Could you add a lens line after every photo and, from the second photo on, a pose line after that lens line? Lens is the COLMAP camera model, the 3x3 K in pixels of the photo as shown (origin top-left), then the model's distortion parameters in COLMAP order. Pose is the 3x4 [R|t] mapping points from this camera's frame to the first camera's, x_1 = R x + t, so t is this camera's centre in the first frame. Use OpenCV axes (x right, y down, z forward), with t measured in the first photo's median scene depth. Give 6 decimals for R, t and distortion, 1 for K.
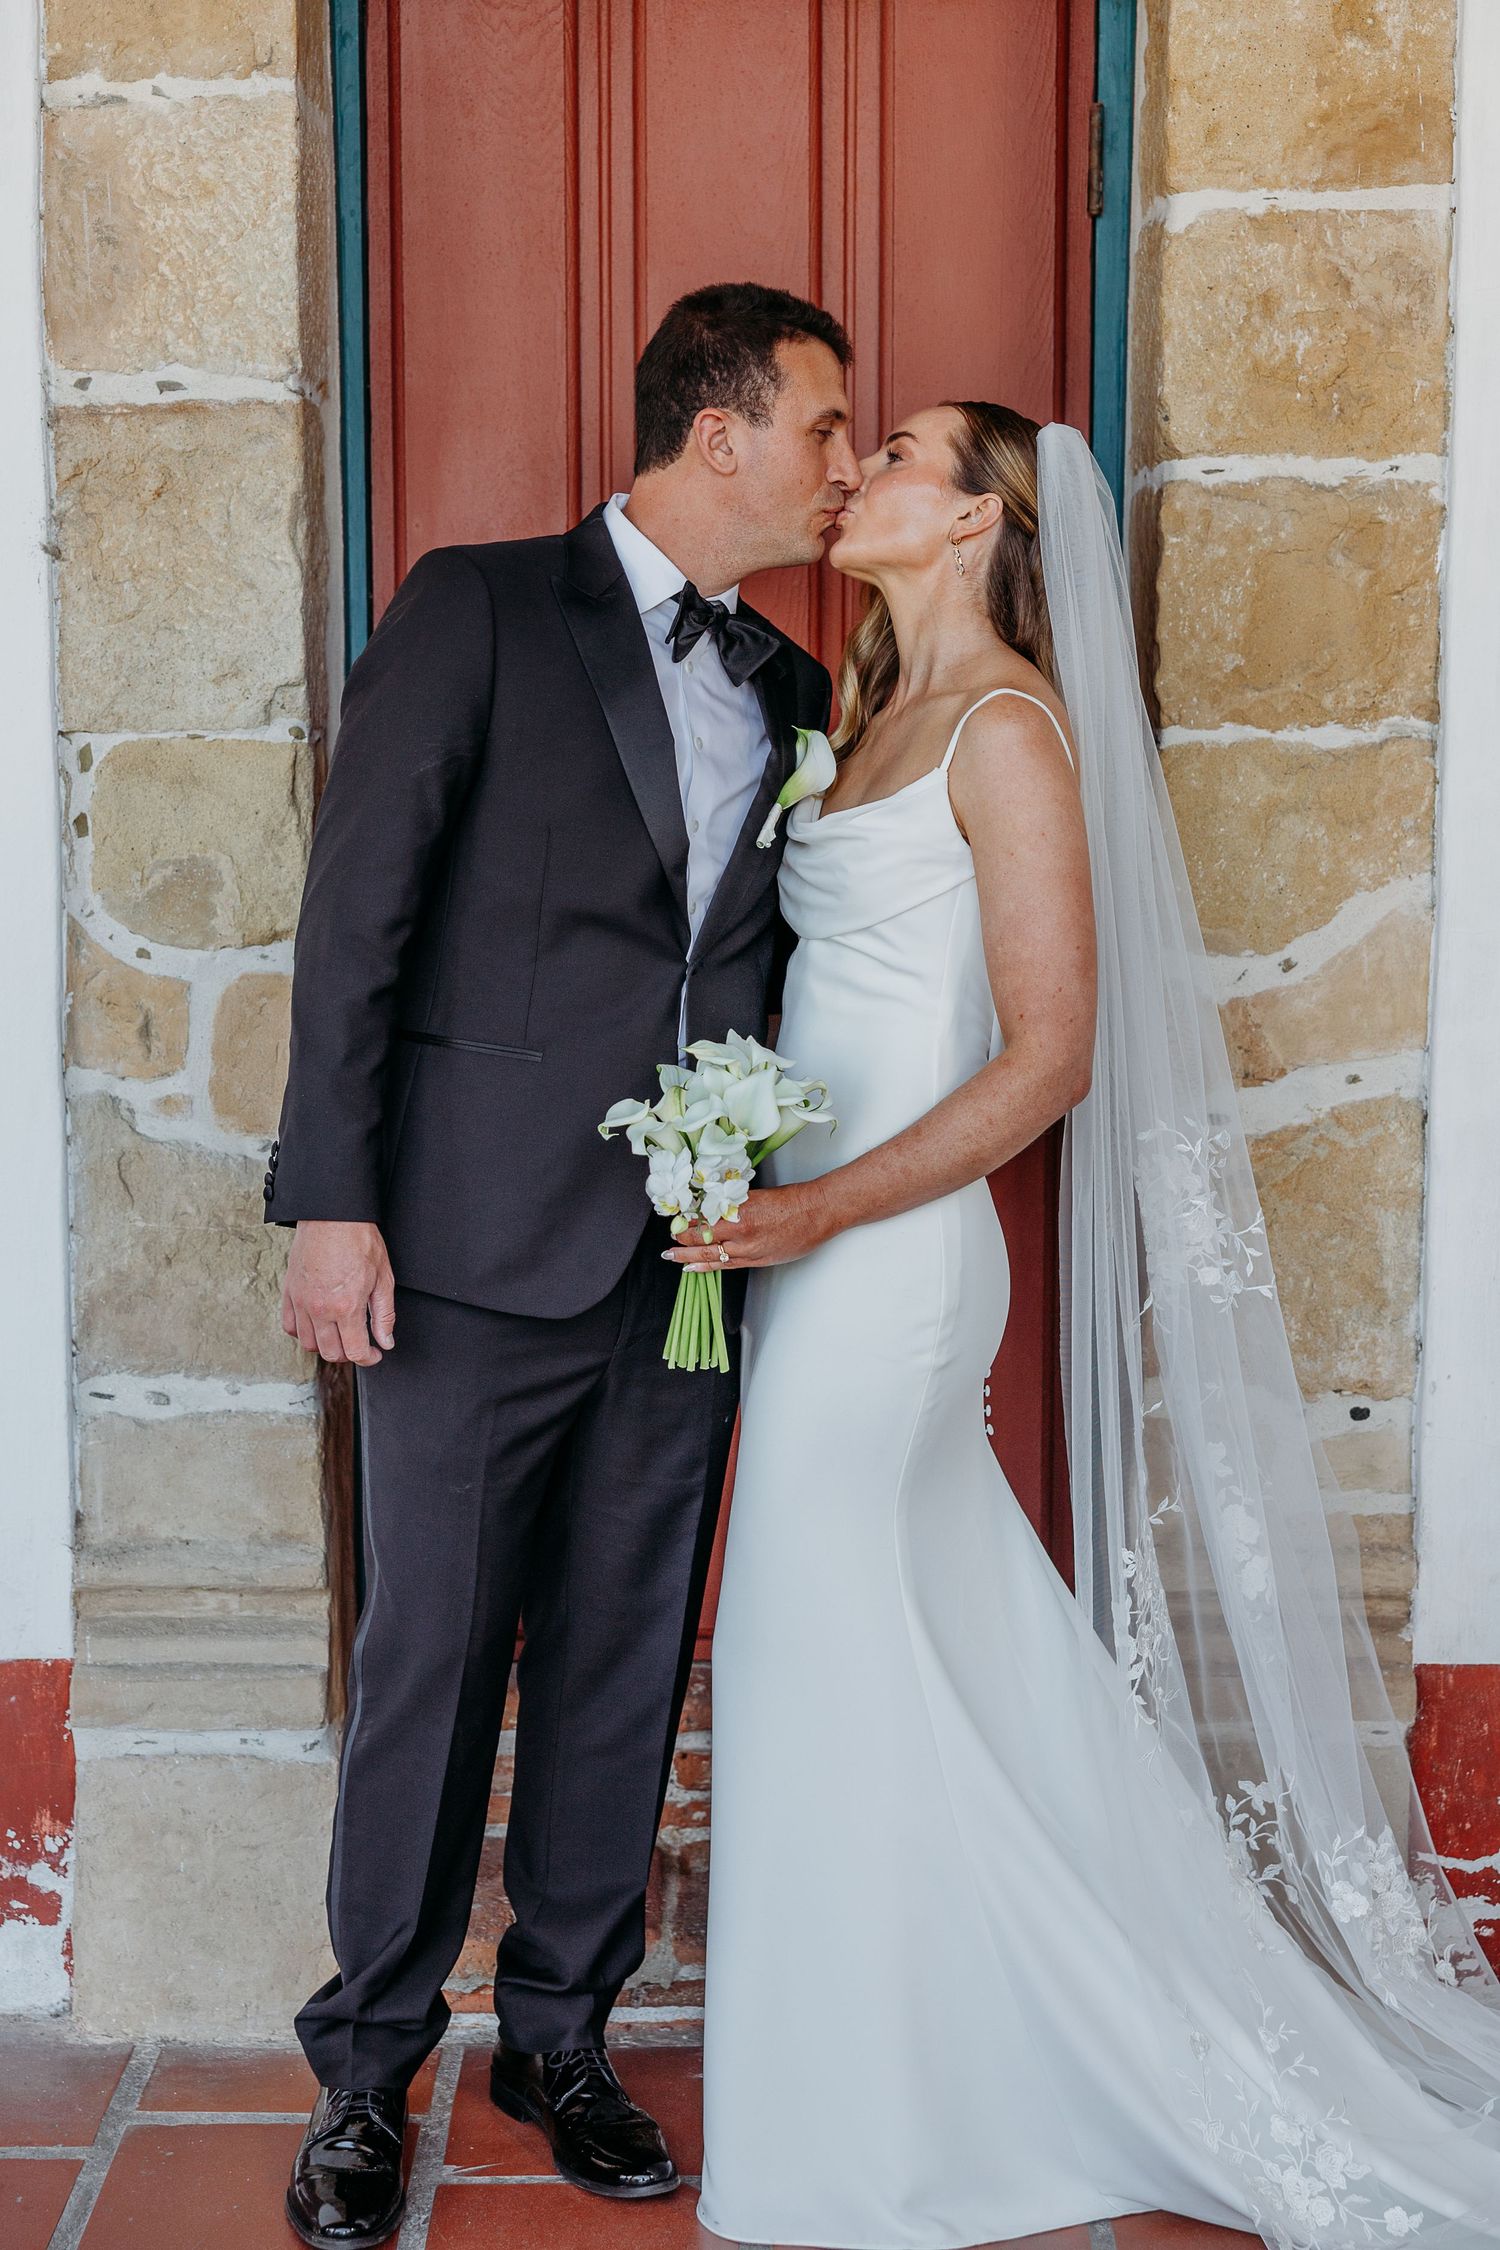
lens RADIAL K [[3088.4, 0, 749.9], [0, 3088.4, 1042.9], [0, 0, 1]] dist [0.007690, 0.028929]
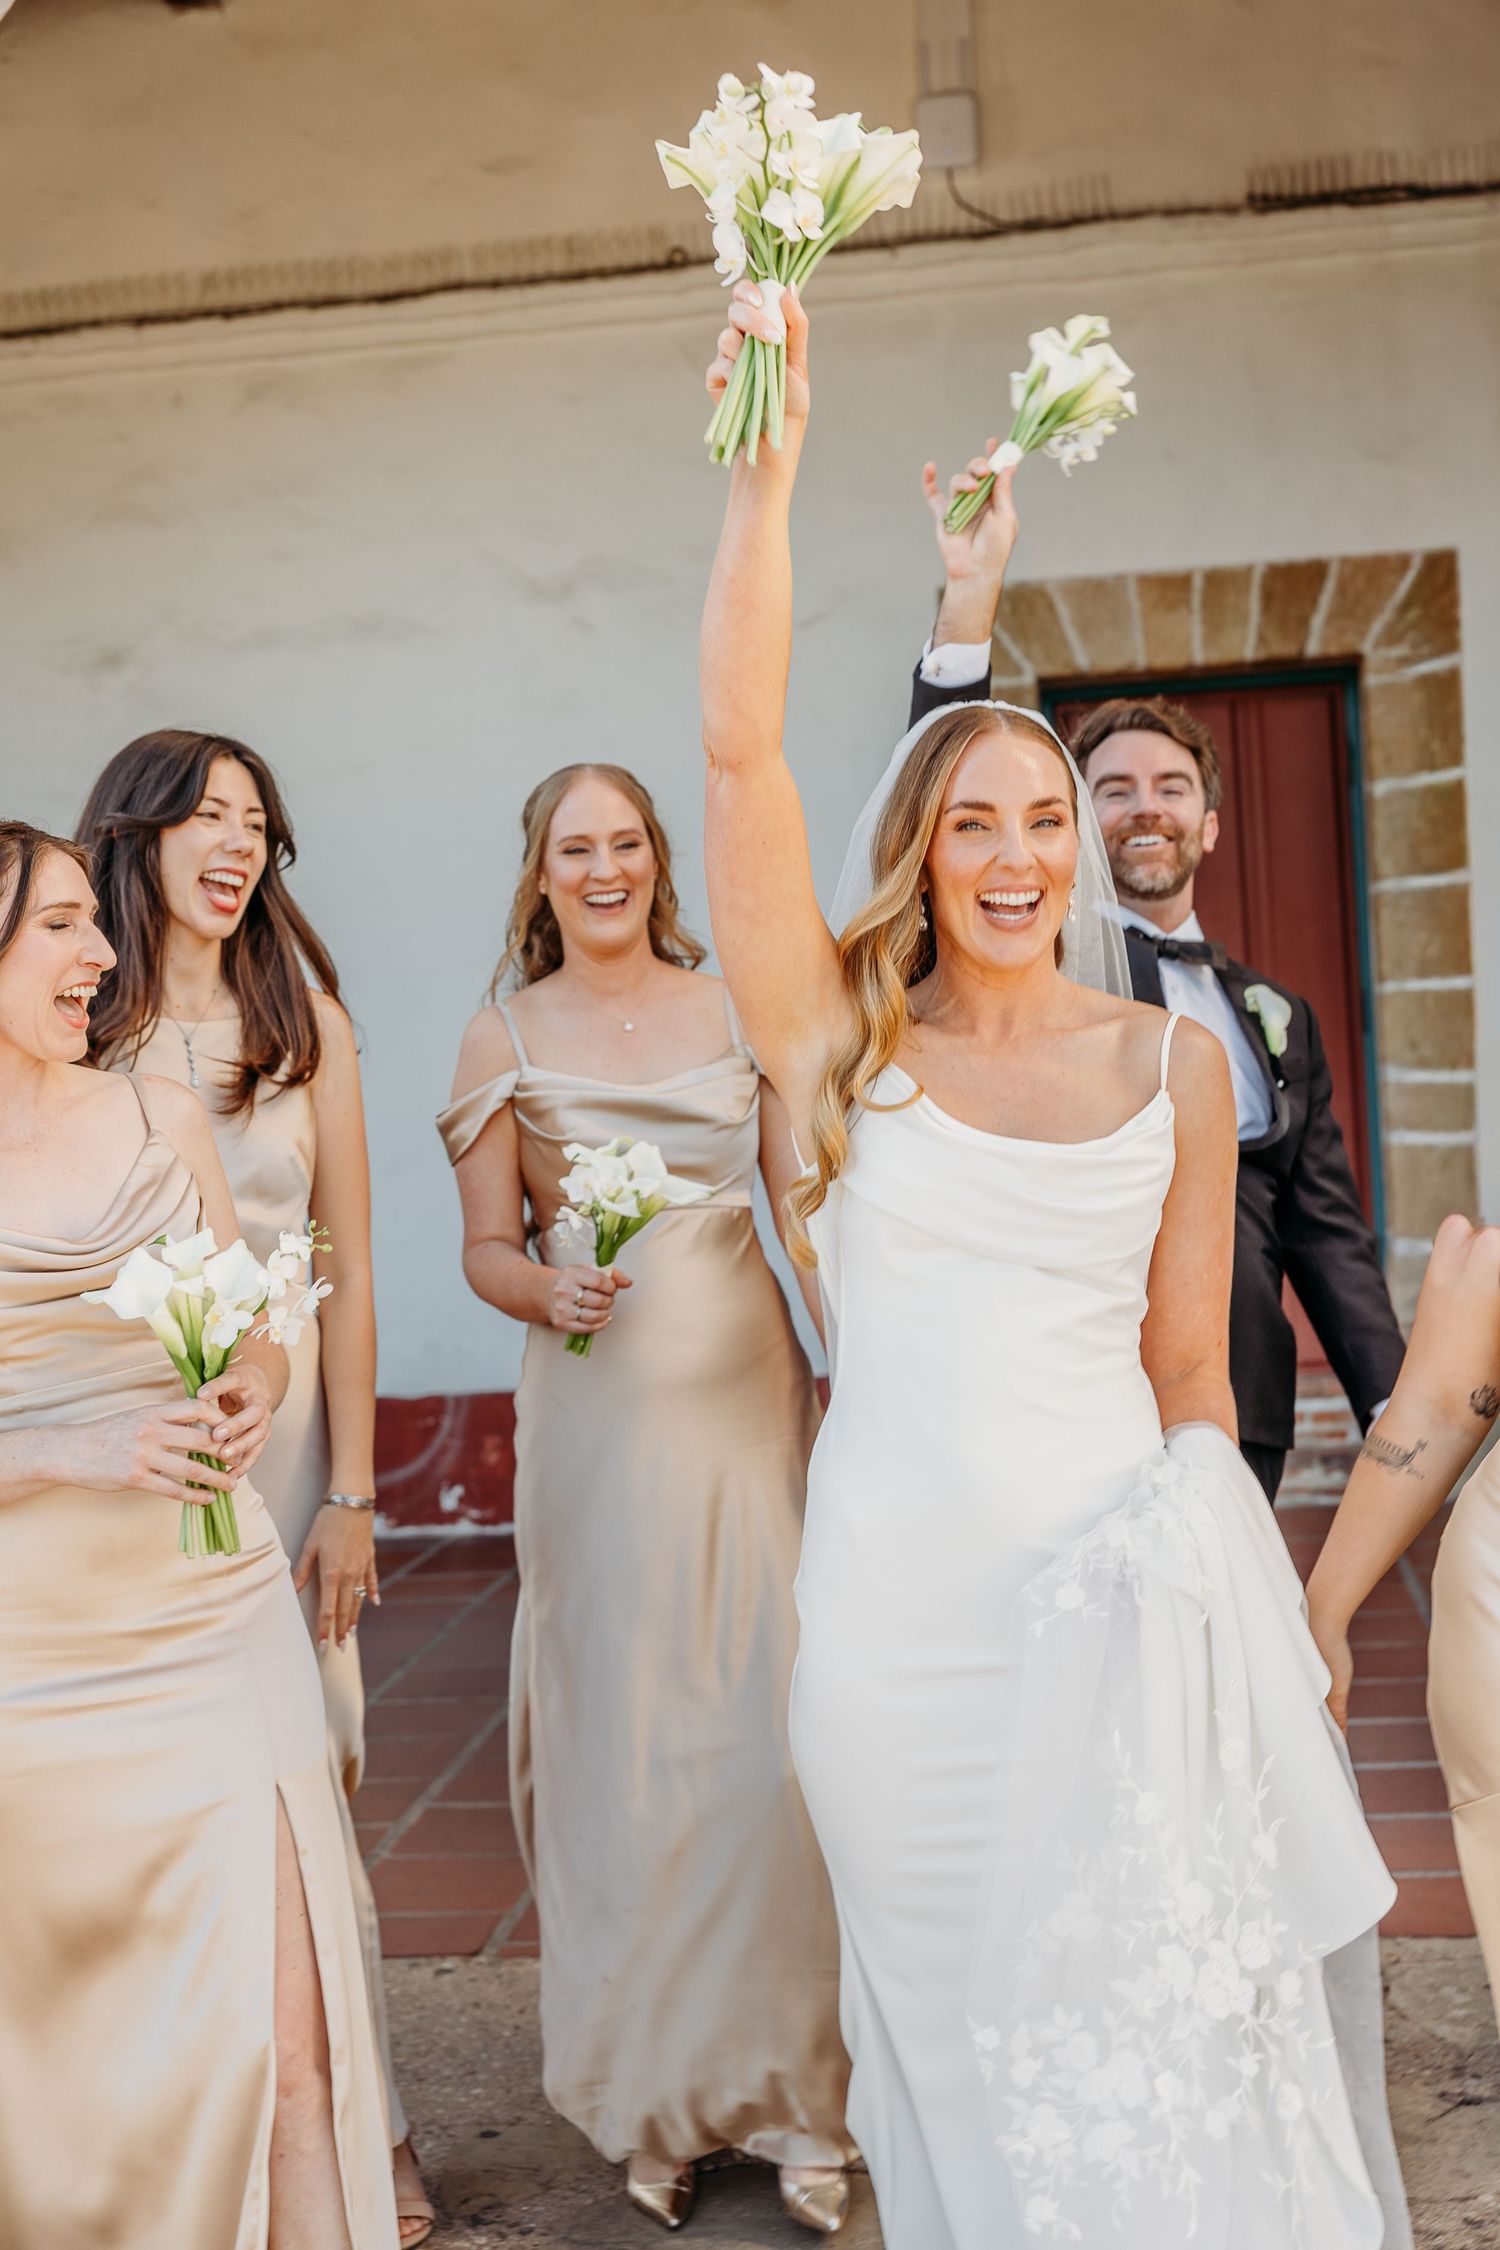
lens RADIAL K [[3066.2, 0, 752.7], [0, 3066.2, 1166.3], [0, 0, 1]] dist [-0.001565, 0.010889]
pose [[0.984132, -0.052556, -0.169475, 0.040982], [0.039545, 0.996069, -0.079259, 0.236570], [0.172974, 0.071300, 0.982342, -1.630462]]
